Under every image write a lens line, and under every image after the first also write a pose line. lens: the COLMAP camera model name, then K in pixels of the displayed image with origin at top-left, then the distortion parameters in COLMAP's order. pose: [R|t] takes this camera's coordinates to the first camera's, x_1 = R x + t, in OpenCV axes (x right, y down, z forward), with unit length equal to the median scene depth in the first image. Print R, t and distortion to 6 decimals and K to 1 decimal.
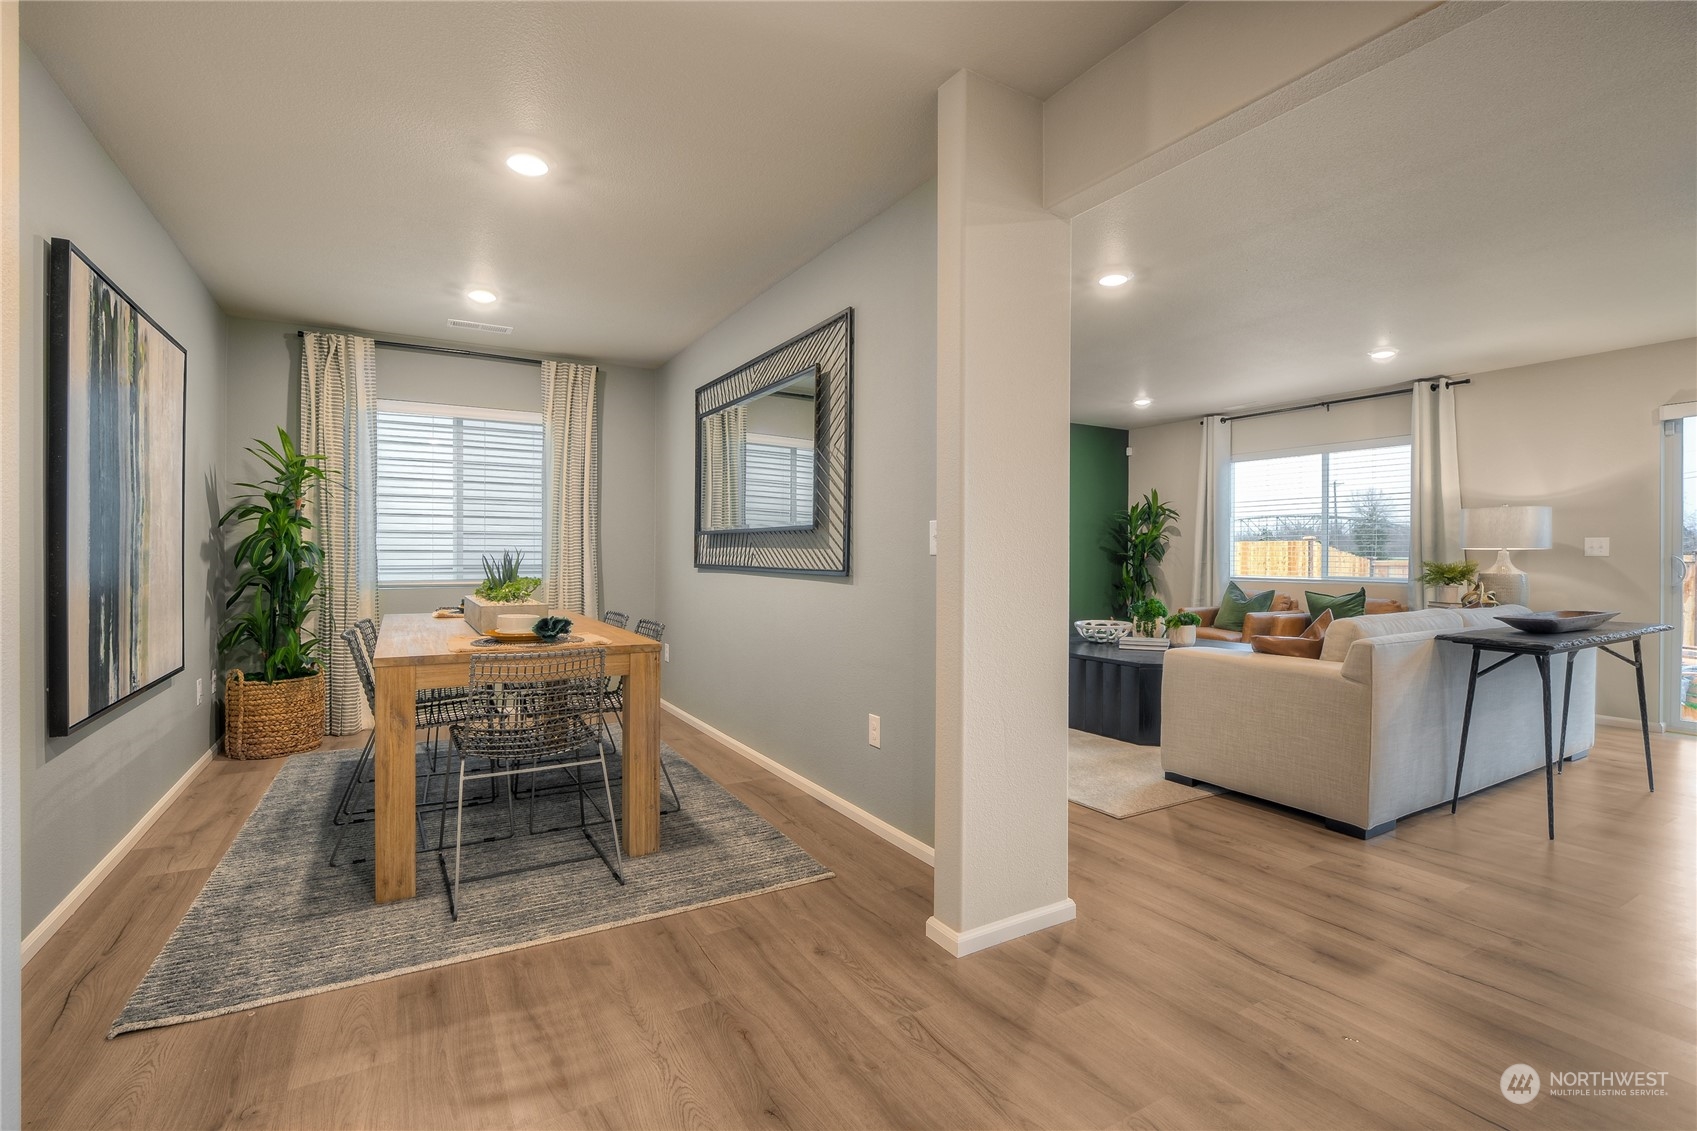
lens RADIAL K [[780.5, 0, 846.0], [0, 780.5, 555.8], [0, 0, 1]] dist [-0.001490, -0.000174]
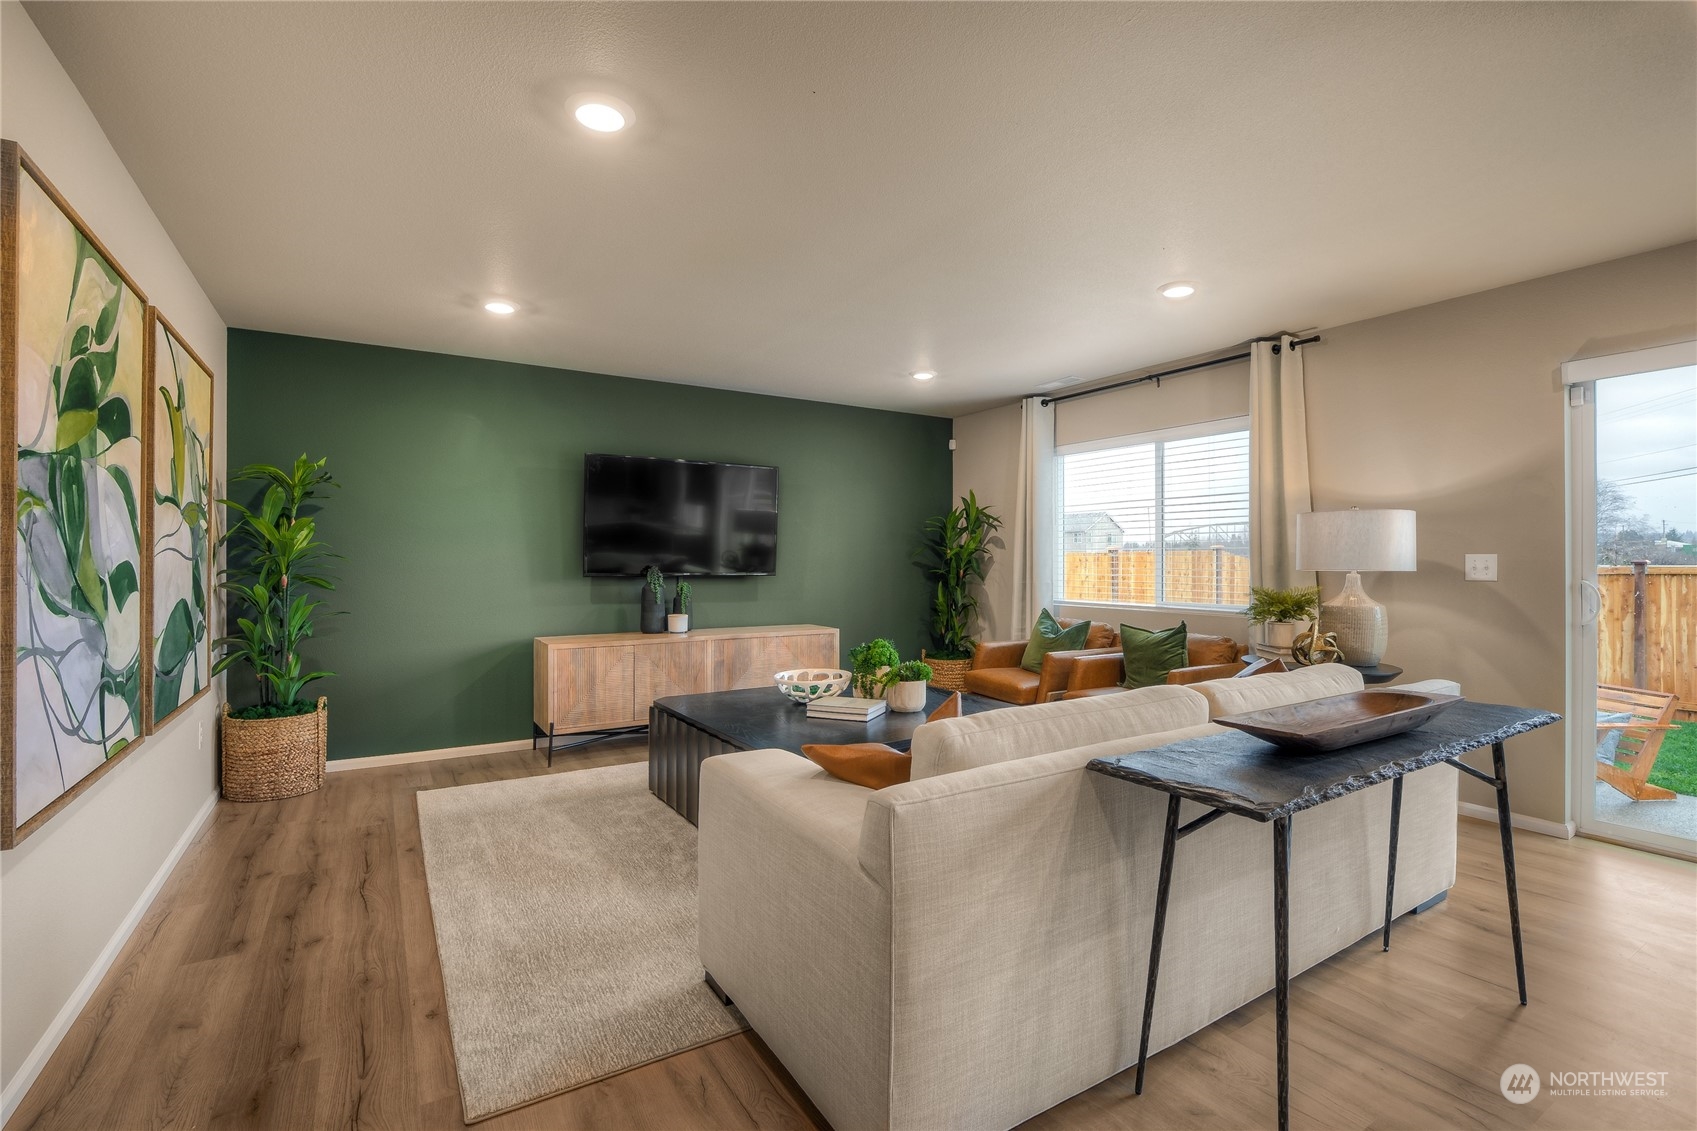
lens RADIAL K [[747.9, 0, 865.5], [0, 747.9, 563.1], [0, 0, 1]] dist [-0.010884, 0.000348]
pose [[0.999870, -0.004514, 0.015485, 0.351266], [0.004471, 0.999986, 0.002823, -0.017354], [-0.015497, -0.002753, 0.999876, 0.299453]]
